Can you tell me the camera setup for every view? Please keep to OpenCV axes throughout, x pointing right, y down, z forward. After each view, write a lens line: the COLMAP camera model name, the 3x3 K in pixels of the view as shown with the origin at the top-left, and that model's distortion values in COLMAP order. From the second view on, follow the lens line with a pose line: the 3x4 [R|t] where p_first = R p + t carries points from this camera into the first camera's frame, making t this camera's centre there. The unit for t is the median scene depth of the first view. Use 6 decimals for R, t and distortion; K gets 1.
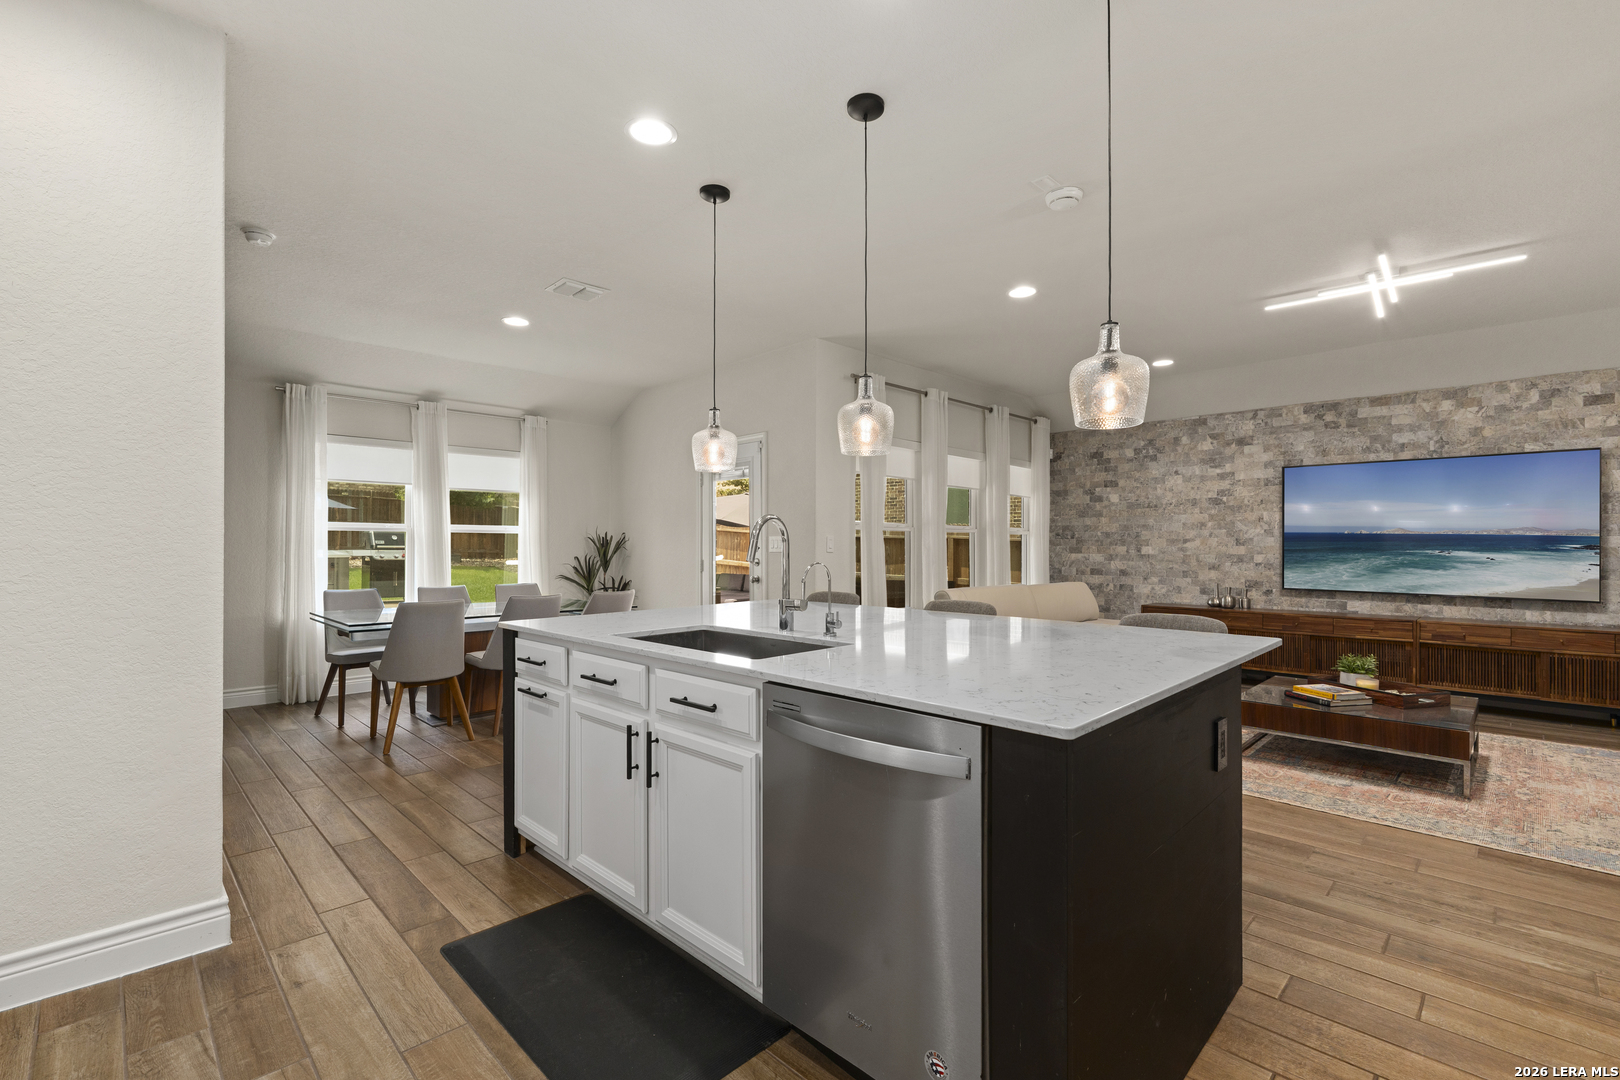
lens RADIAL K [[711.6, 0, 811.9], [0, 711.6, 538.7], [0, 0, 1]] dist [-0.005698, 0.000829]
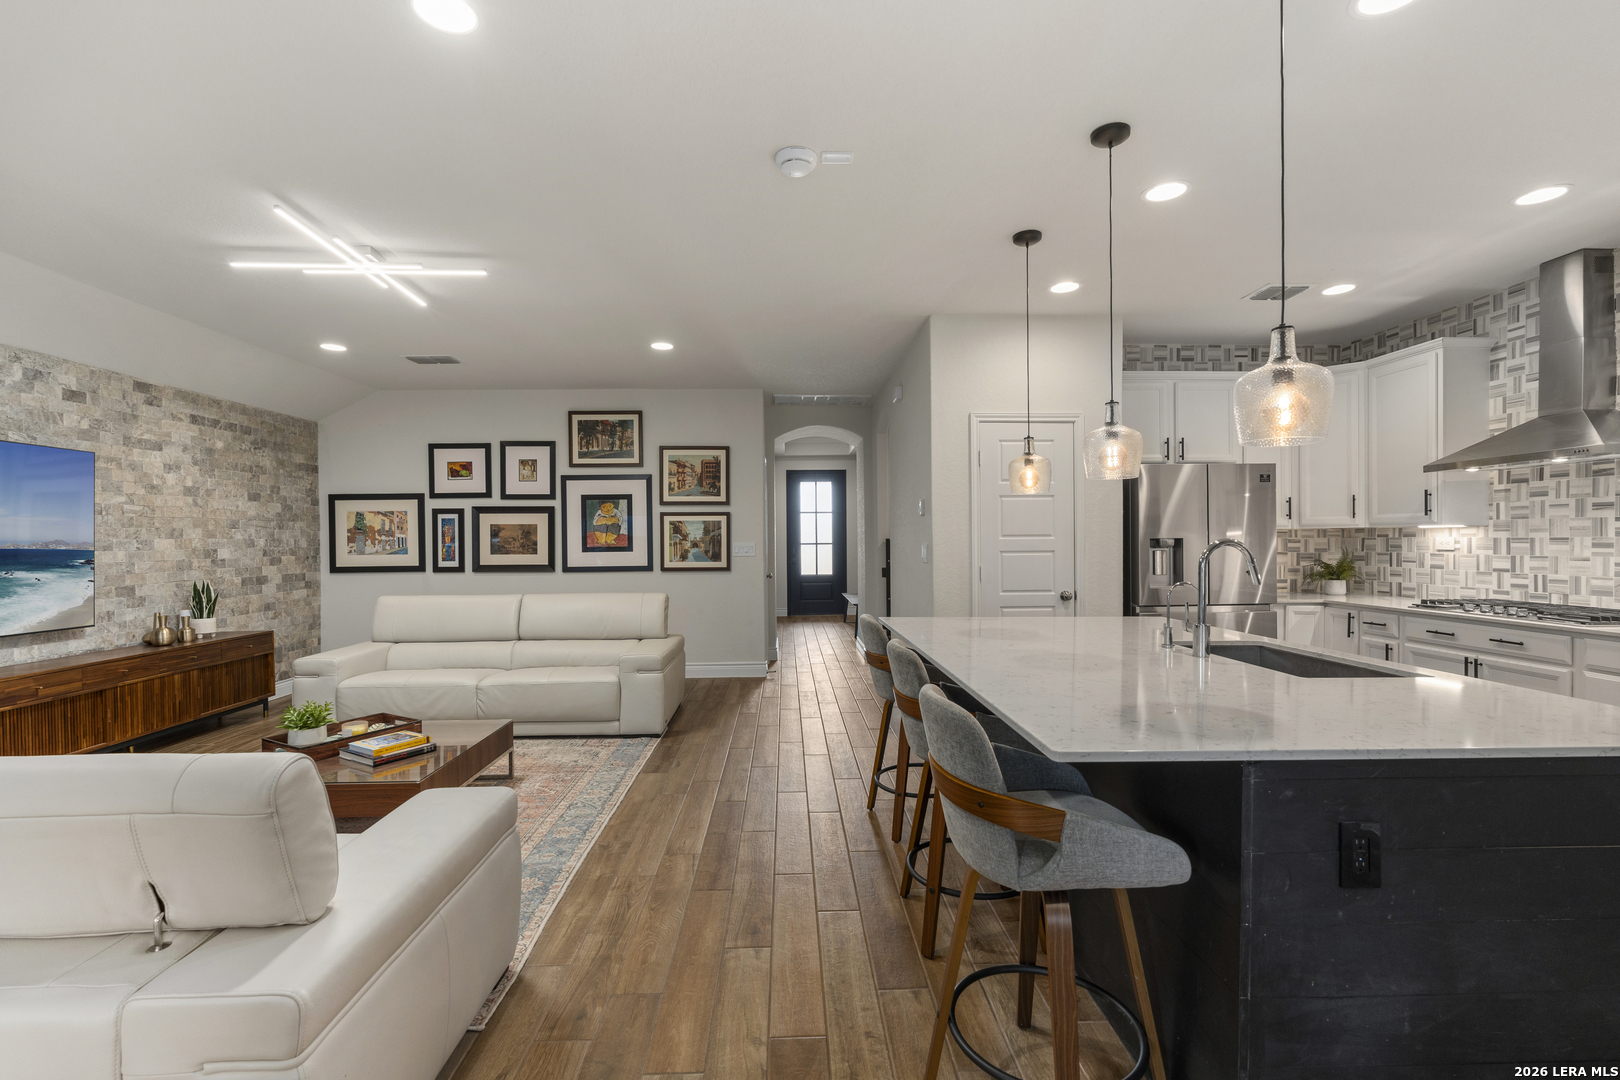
lens RADIAL K [[711.6, 0, 808.5], [0, 711.6, 546.4], [0, 0, 1]] dist [-0.005698, 0.000829]
pose [[-0.728868, -0.002257, 0.684650, -0.133171], [0.001356, 0.999988, 0.004740, -0.011185], [-0.684653, 0.004384, -0.728856, 0.886405]]
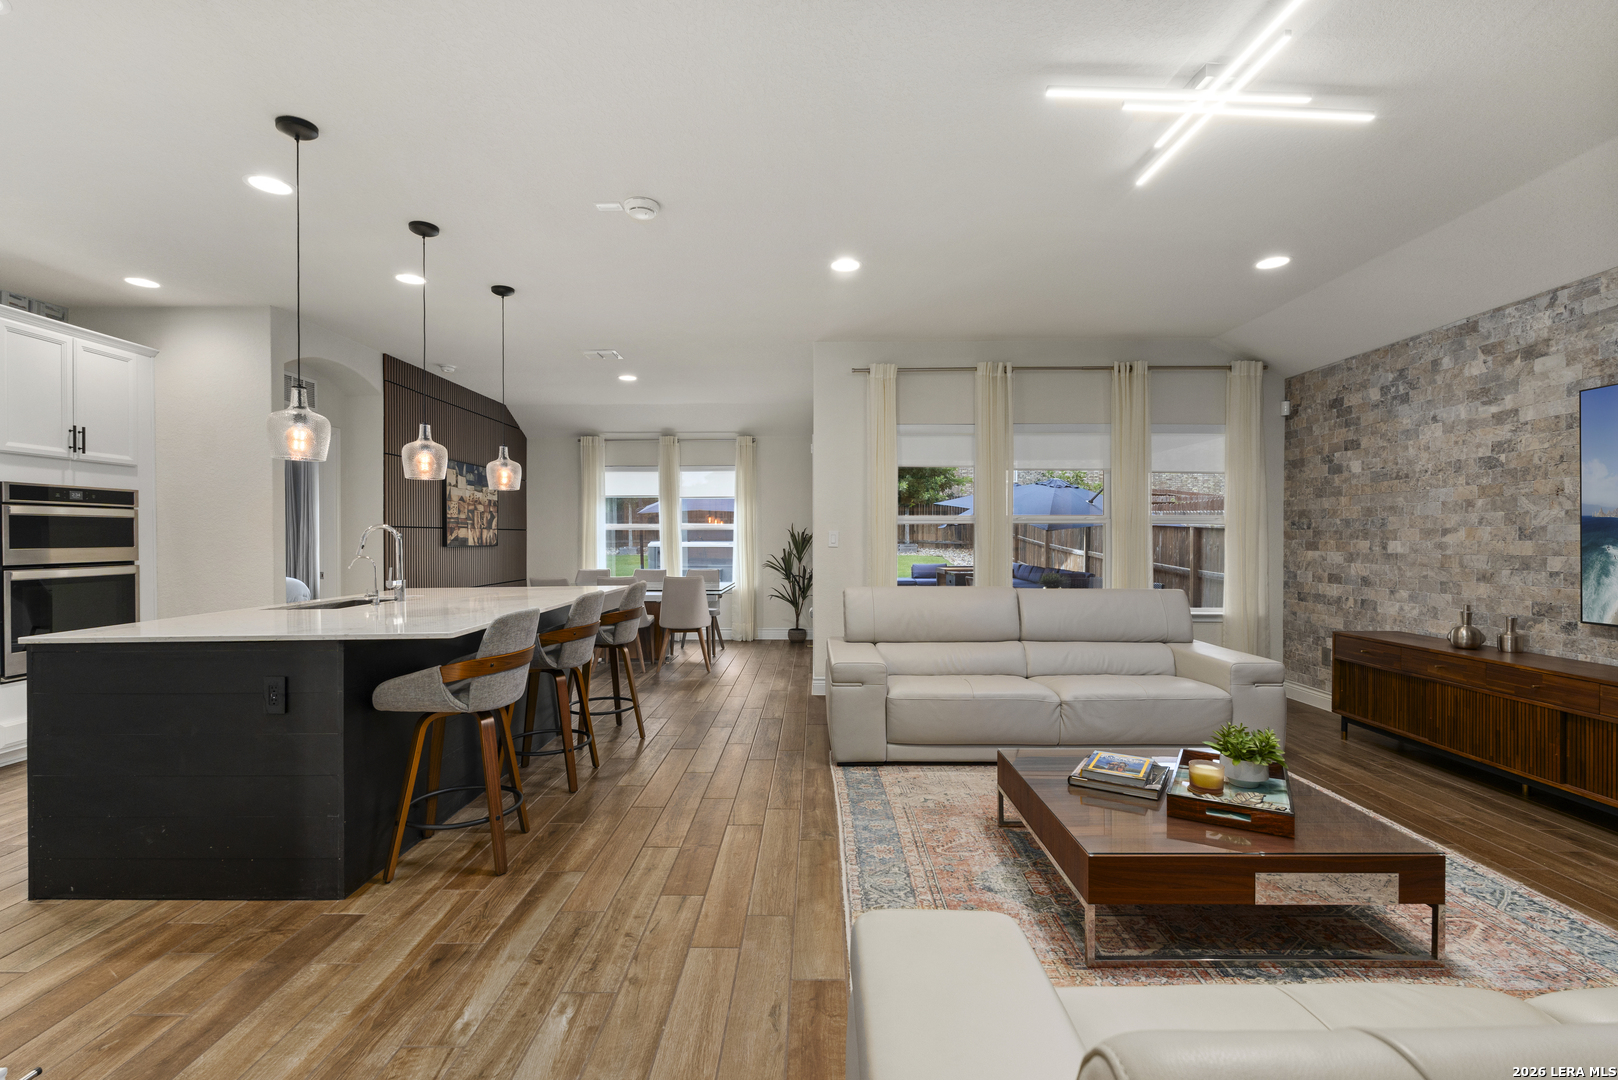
lens RADIAL K [[710.7, 0, 809.2], [0, 710.7, 541.1], [0, 0, 1]] dist [-0.005698, 0.000829]
pose [[0.701409, 0.001367, -0.712757, 0.694526], [0.010105, 0.999879, 0.011861, -0.001878], [0.712687, -0.015522, 0.701310, 0.242393]]
